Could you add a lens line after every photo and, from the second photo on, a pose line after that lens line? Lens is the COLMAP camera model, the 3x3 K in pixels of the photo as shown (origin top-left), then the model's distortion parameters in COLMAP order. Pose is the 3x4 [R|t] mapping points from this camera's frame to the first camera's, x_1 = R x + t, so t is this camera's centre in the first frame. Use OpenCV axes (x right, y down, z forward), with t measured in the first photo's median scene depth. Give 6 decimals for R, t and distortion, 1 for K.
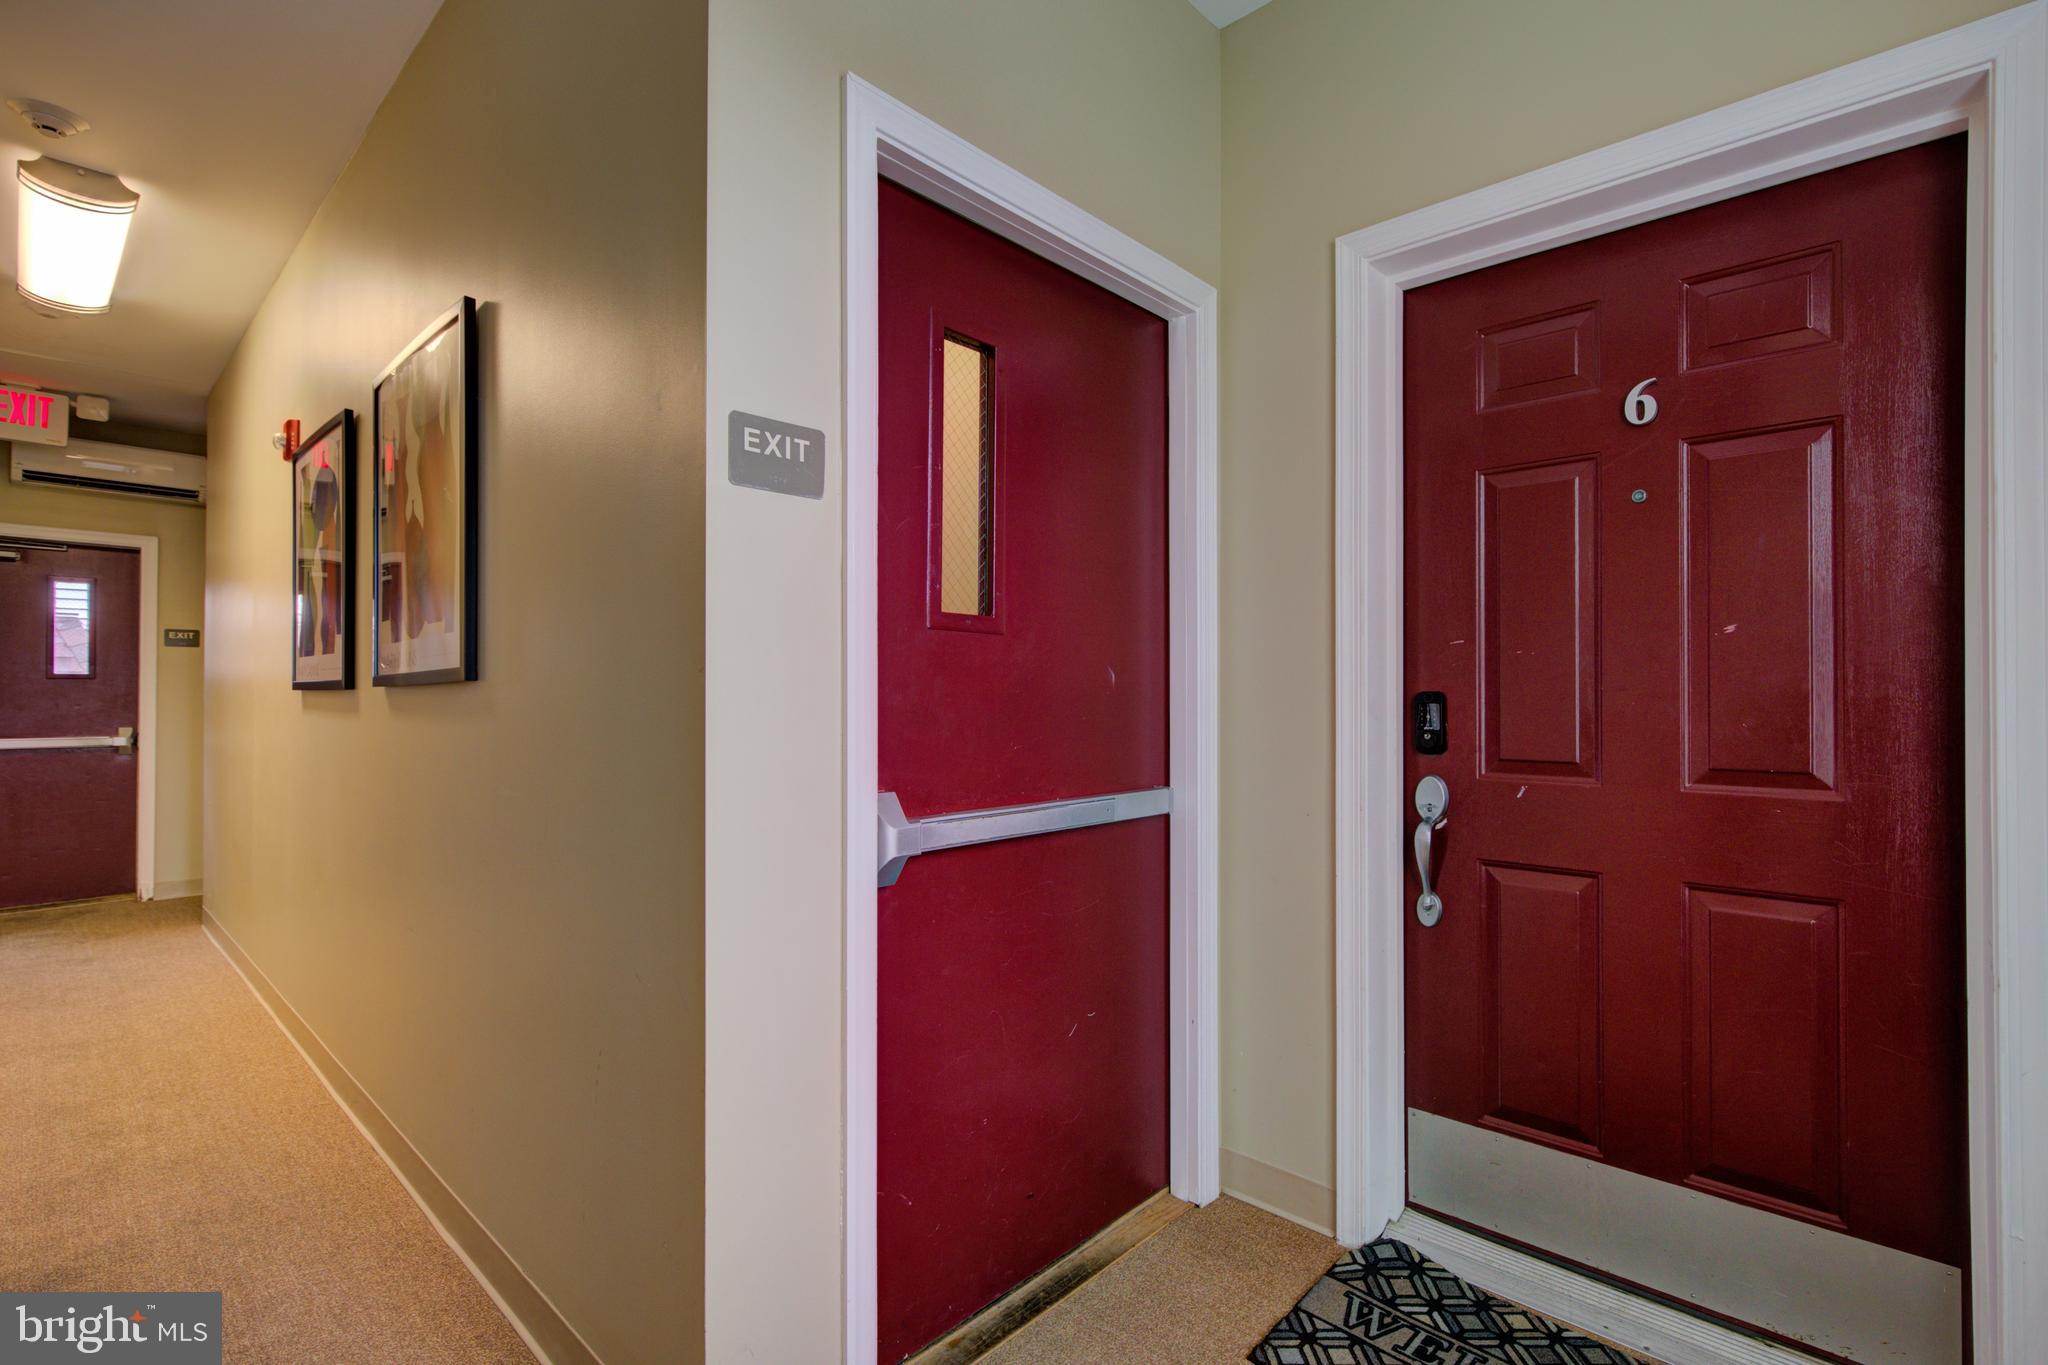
lens RADIAL K [[934.0, 0, 1037.3], [0, 934.0, 687.6], [0, 0, 1]] dist [-0.001730, 0.000393]
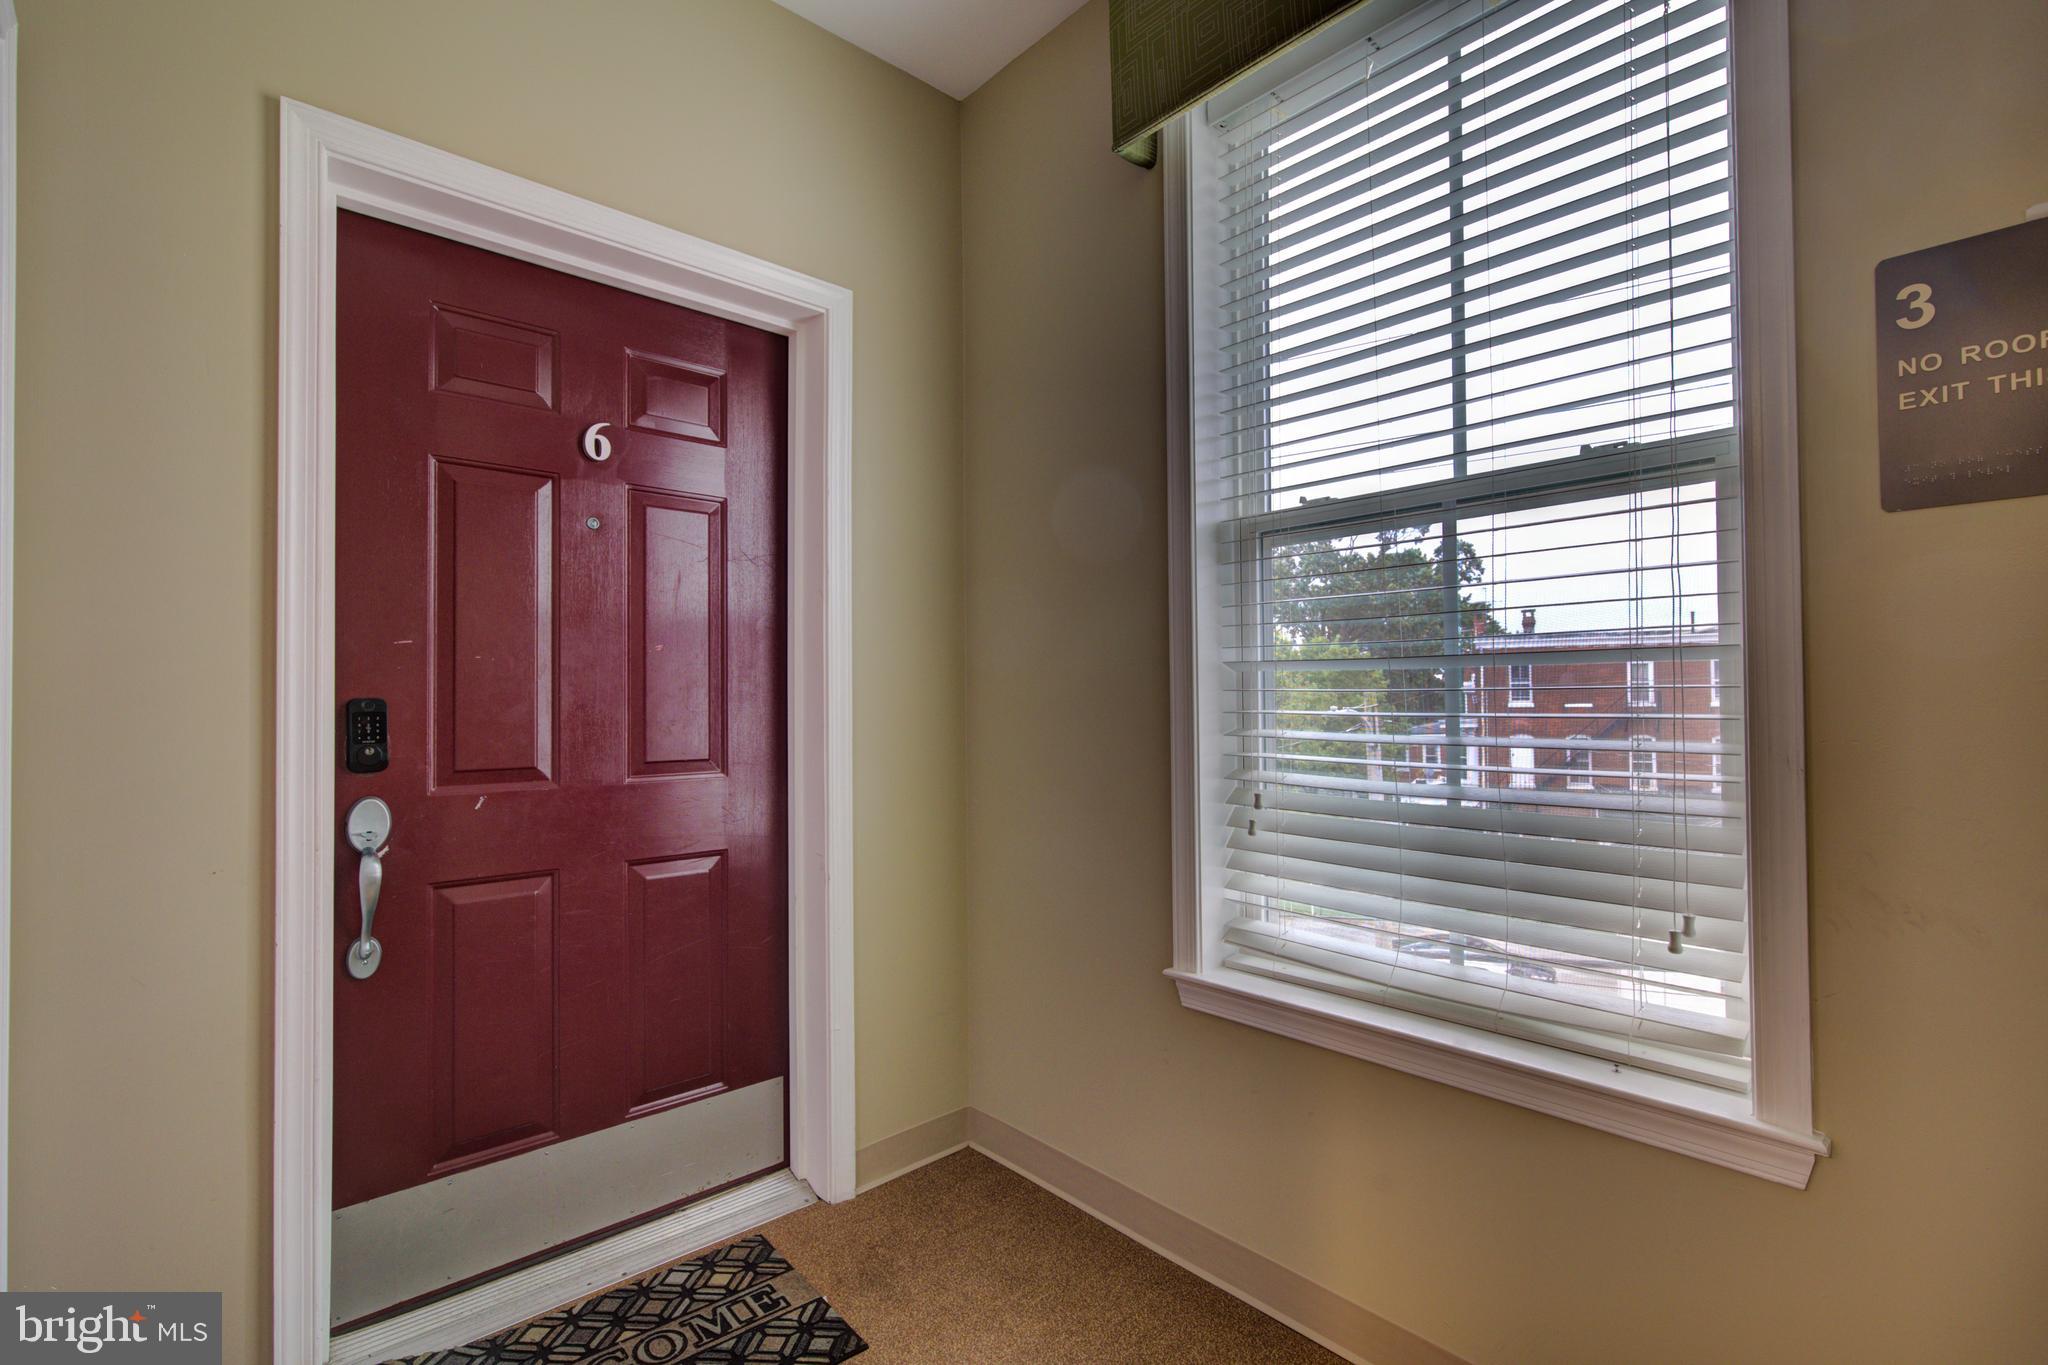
lens RADIAL K [[934.0, 0, 1037.0], [0, 934.0, 687.1], [0, 0, 1]] dist [-0.001730, 0.000393]
pose [[0.092038, 0.013289, 0.995667, -0.385261], [-0.006233, 0.999899, -0.012769, 0.000823], [-0.995736, -0.005030, 0.092111, 0.340506]]
